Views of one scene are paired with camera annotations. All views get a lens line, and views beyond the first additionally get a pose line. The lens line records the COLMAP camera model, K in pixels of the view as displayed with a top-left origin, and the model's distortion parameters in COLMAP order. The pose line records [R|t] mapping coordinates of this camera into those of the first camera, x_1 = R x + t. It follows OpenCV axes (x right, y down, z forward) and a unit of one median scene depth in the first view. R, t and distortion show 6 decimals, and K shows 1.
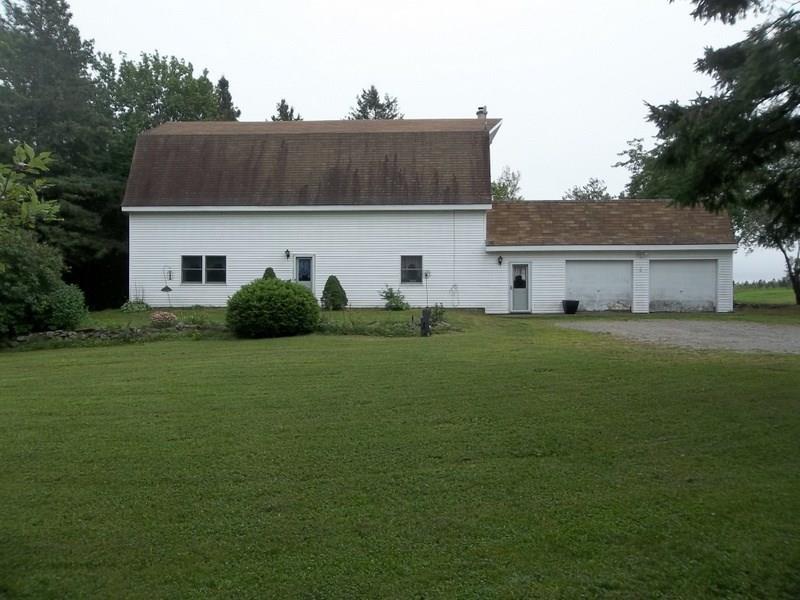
lens RADIAL K [[642.6, 0, 400.0], [0, 642.6, 300.0], [0, 0, 1]] dist [0.000889, -0.017421]
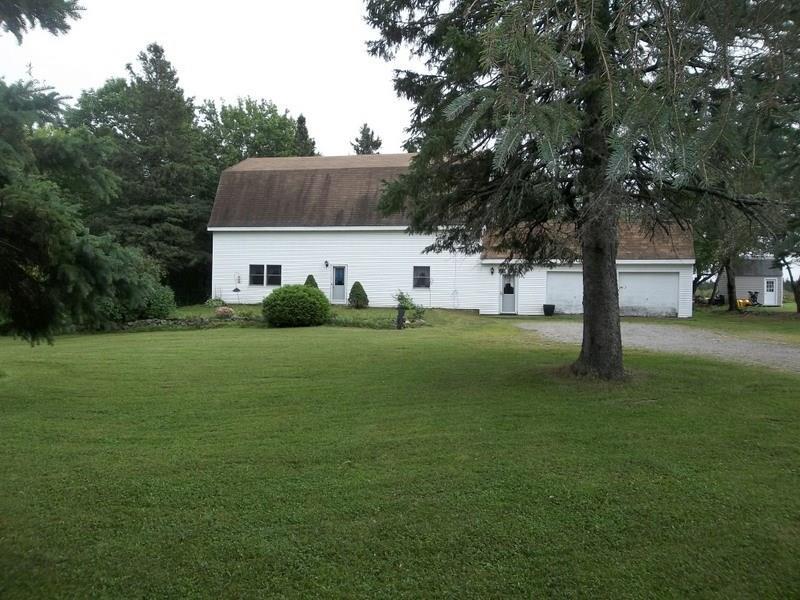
lens RADIAL K [[642.6, 0, 400.0], [0, 642.6, 300.0], [0, 0, 1]] dist [0.000889, -0.017421]
pose [[0.982270, 0.018465, -0.186563, 0.208592], [-0.018454, 0.999828, 0.001793, -0.004958], [0.186564, 0.001681, 0.982441, -0.229950]]
